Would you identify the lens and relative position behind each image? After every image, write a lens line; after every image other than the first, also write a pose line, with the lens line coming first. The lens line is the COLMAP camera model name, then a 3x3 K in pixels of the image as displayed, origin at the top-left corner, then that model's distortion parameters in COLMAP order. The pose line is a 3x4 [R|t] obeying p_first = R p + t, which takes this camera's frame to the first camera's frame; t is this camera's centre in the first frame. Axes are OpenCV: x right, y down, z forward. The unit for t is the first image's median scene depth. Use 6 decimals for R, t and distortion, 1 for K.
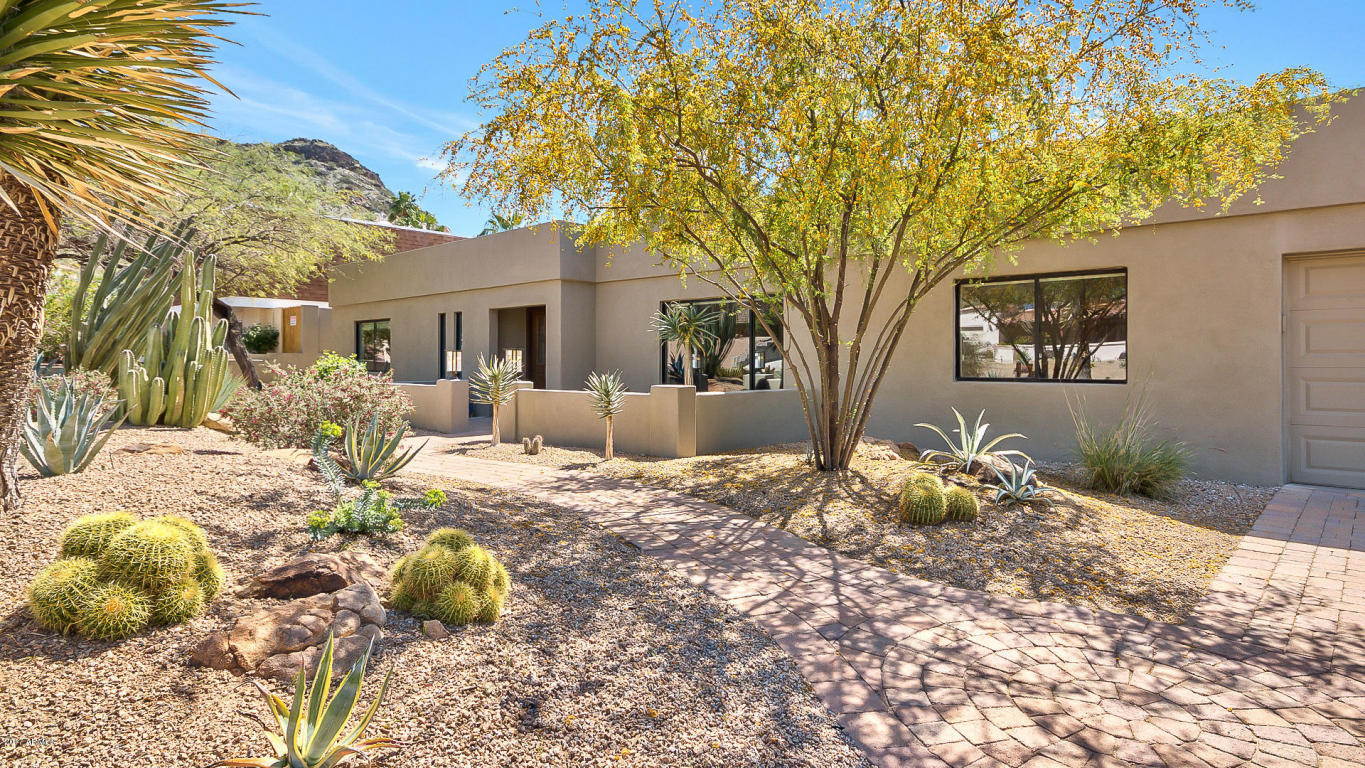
lens RADIAL K [[827.7, 0, 682.5], [0, 827.7, 384.0], [0, 0, 1]] dist [-0.000963, -0.000020]
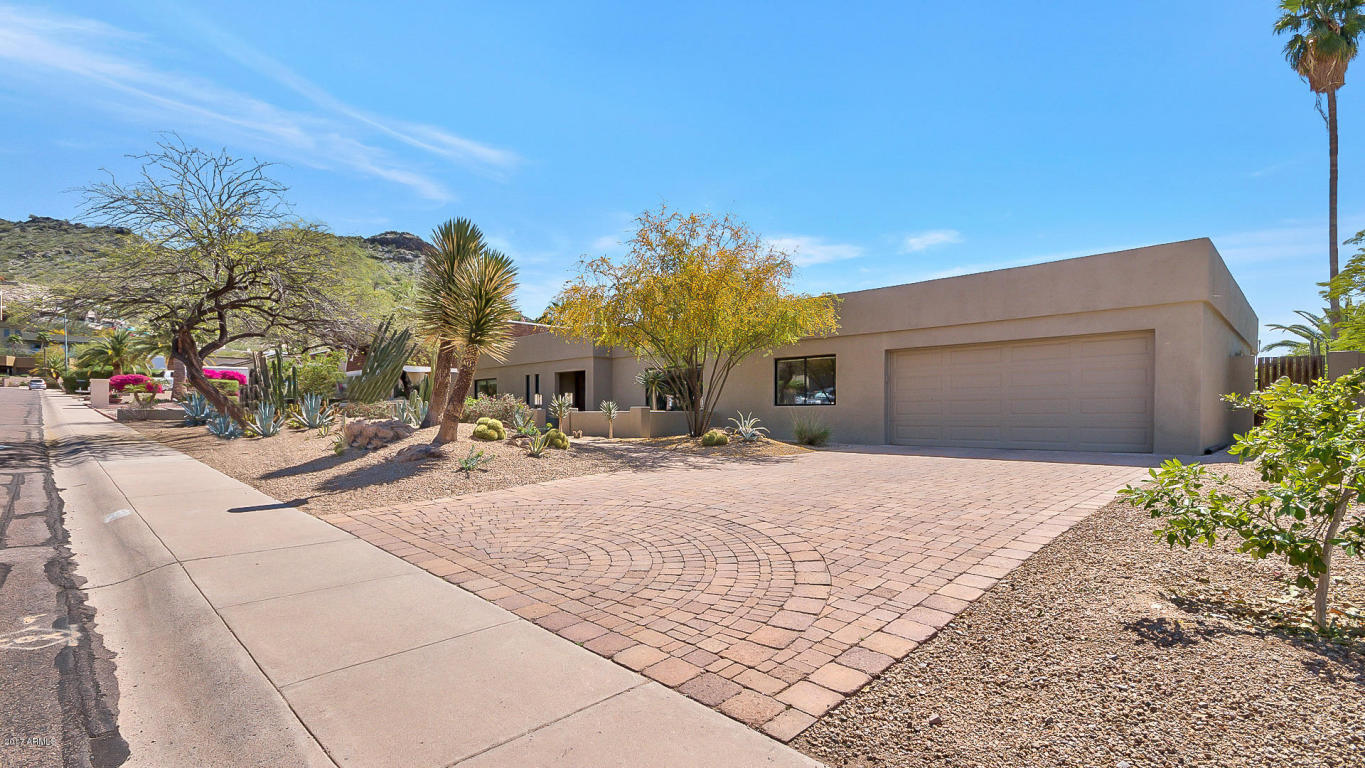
lens RADIAL K [[644.5, 0, 682.5], [0, 644.5, 384.0], [0, 0, 1]] dist [-0.000791, -0.000049]
pose [[0.999775, -0.003648, -0.020885, 0.126851], [0.002196, 0.997607, -0.069102, 0.054339], [0.021087, 0.069041, 0.997391, -0.666362]]
